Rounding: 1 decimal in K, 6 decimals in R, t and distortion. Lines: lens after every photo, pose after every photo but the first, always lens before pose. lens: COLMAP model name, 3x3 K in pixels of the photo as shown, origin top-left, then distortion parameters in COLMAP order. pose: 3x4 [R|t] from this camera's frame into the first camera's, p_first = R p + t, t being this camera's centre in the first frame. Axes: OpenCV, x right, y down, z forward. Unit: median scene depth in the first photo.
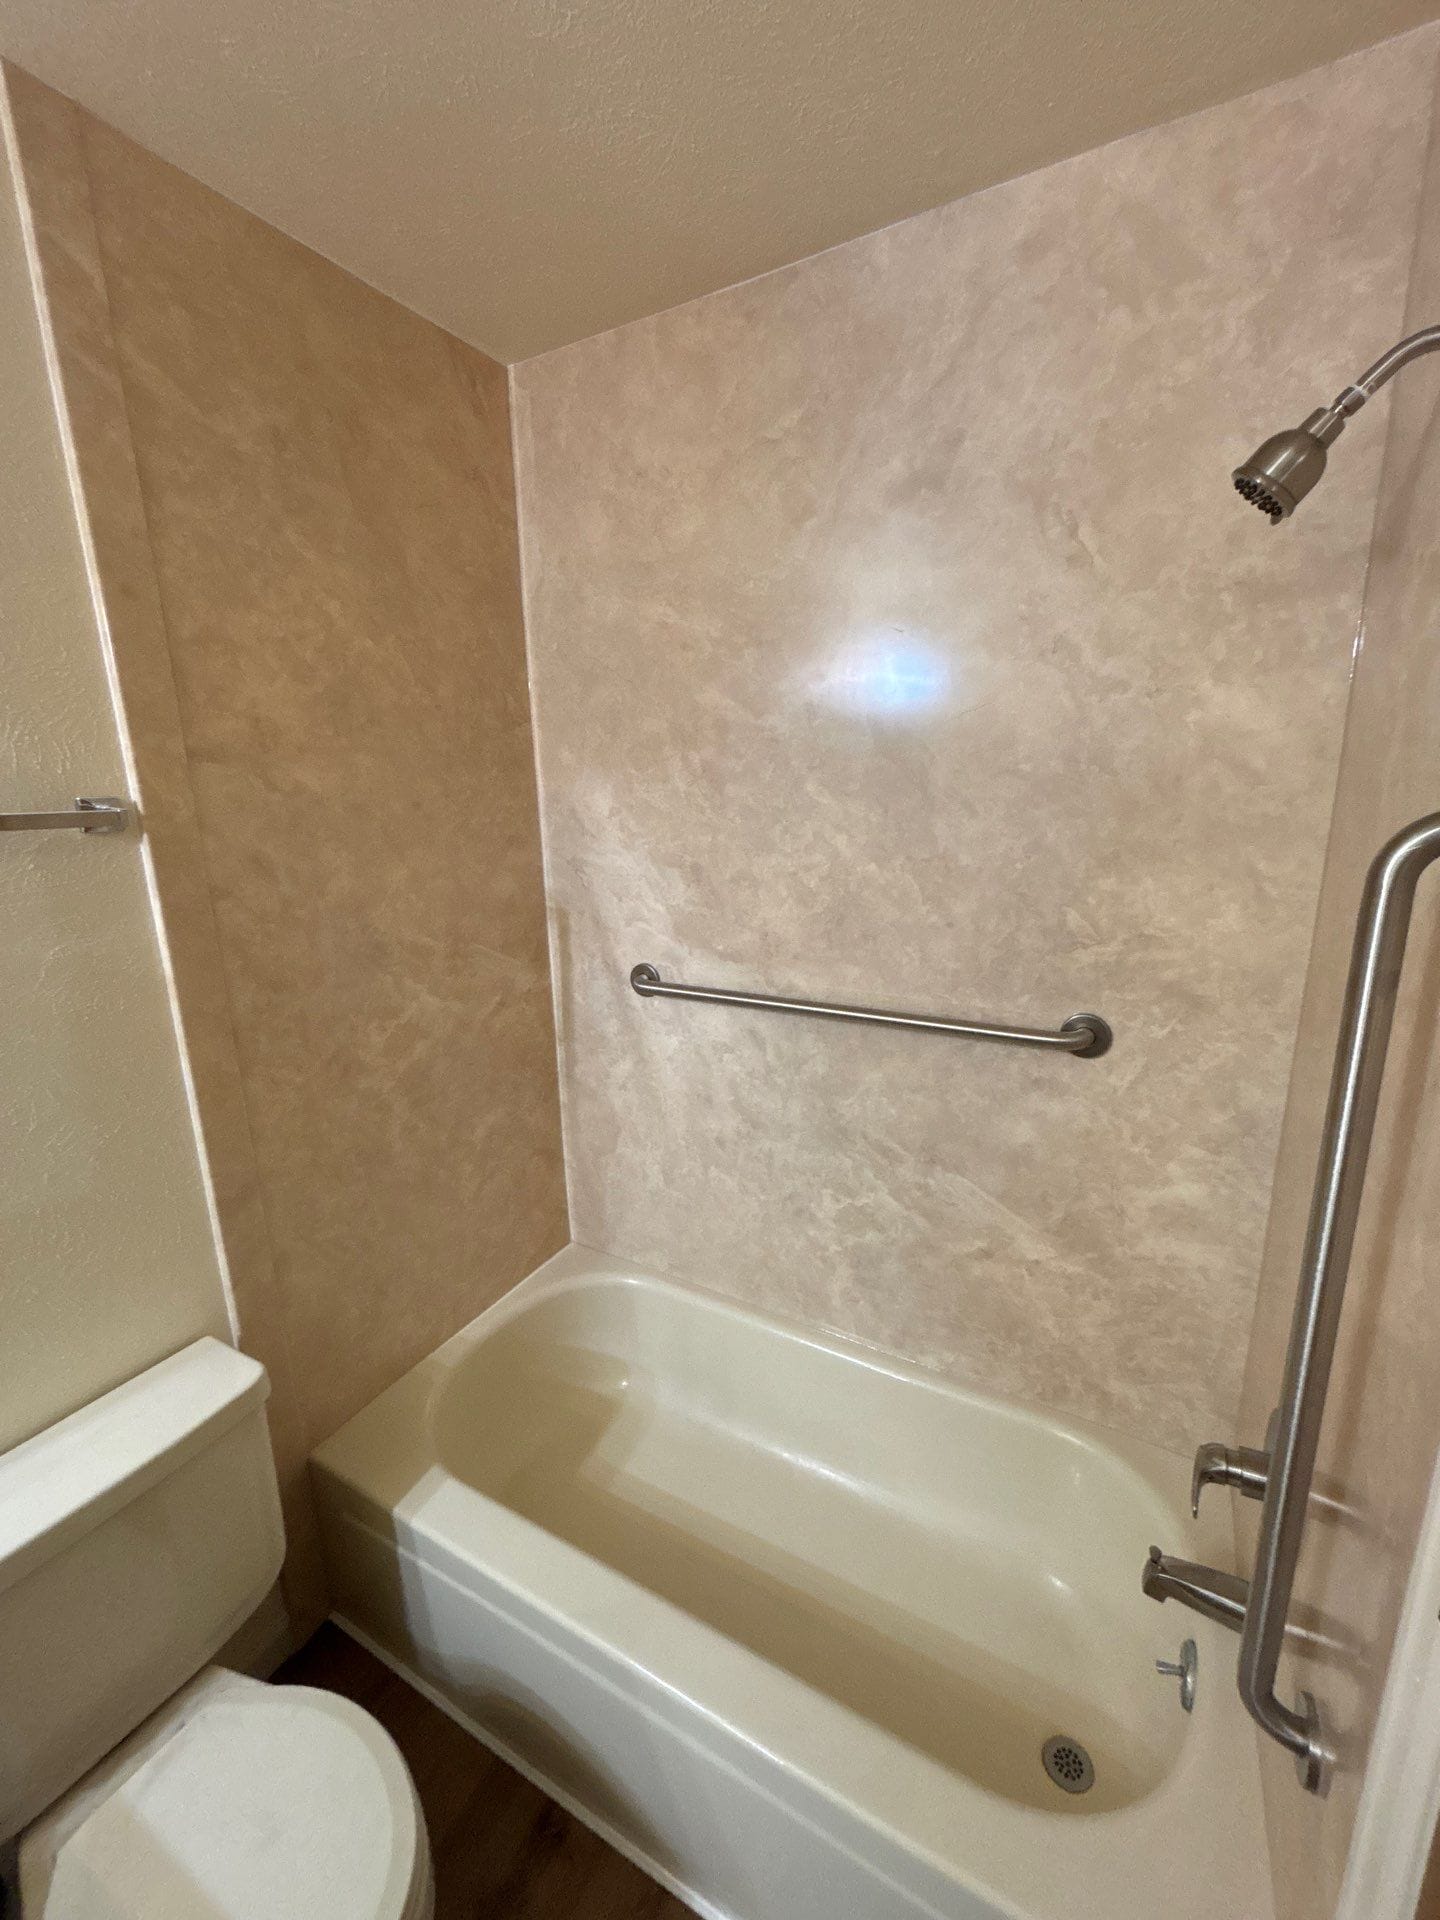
lens RADIAL K [[776.2, 0, 722.3], [0, 776.2, 956.3], [0, 0, 1]] dist [-0.000707, 0.000690]
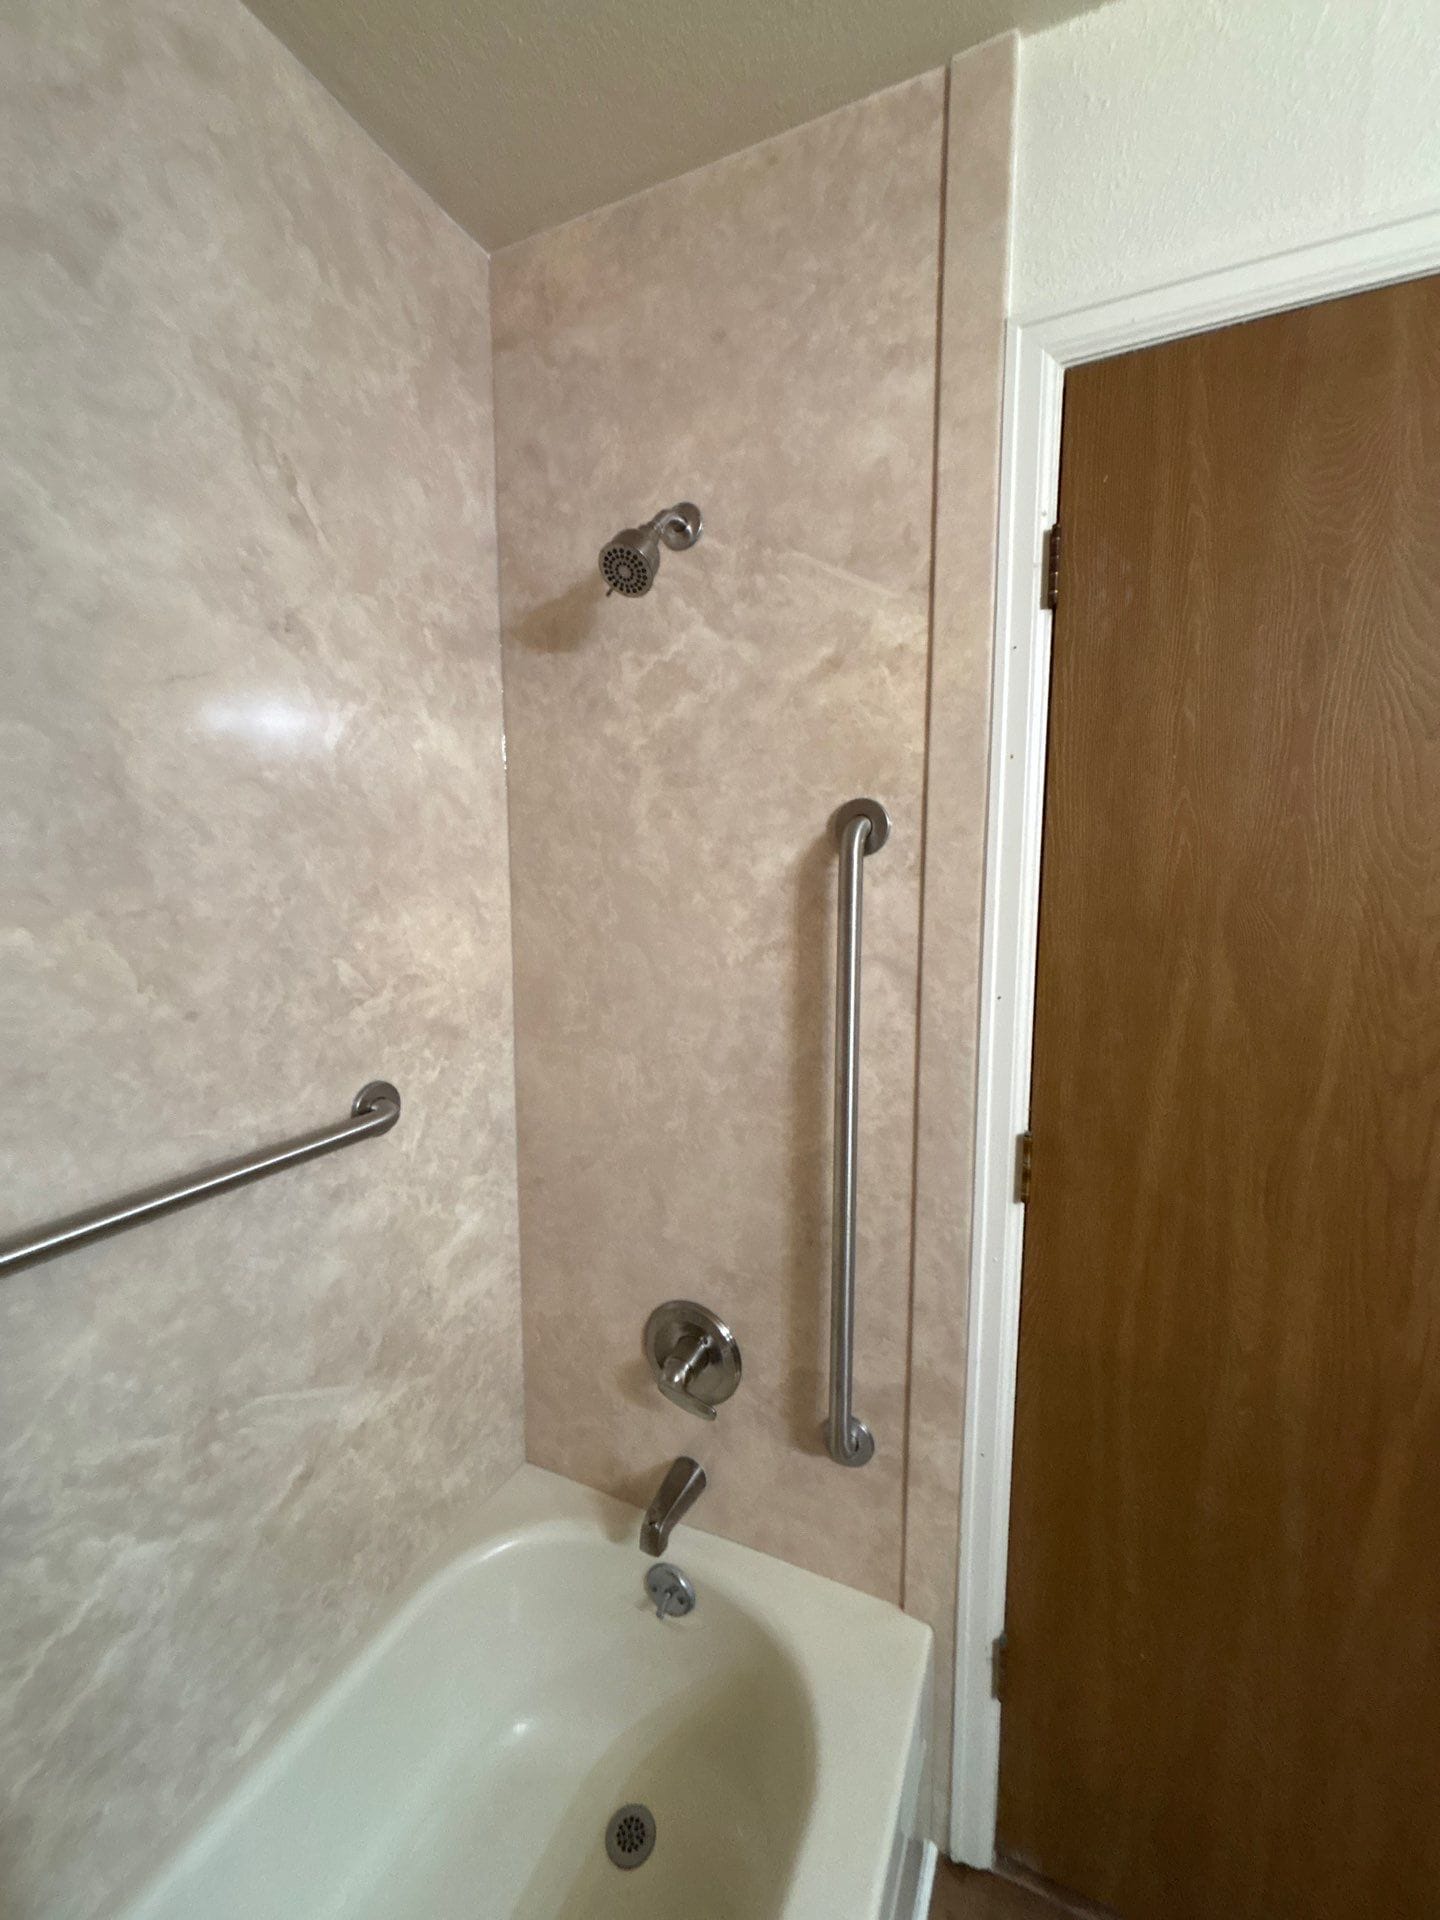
lens RADIAL K [[776.2, 0, 722.9], [0, 776.2, 961.0], [0, 0, 1]] dist [-0.000707, 0.000690]
pose [[-0.080101, -0.096650, 0.992090, -0.378795], [0.224840, 0.967886, 0.112445, -0.061849], [-0.971098, 0.232068, -0.055798, 0.667443]]
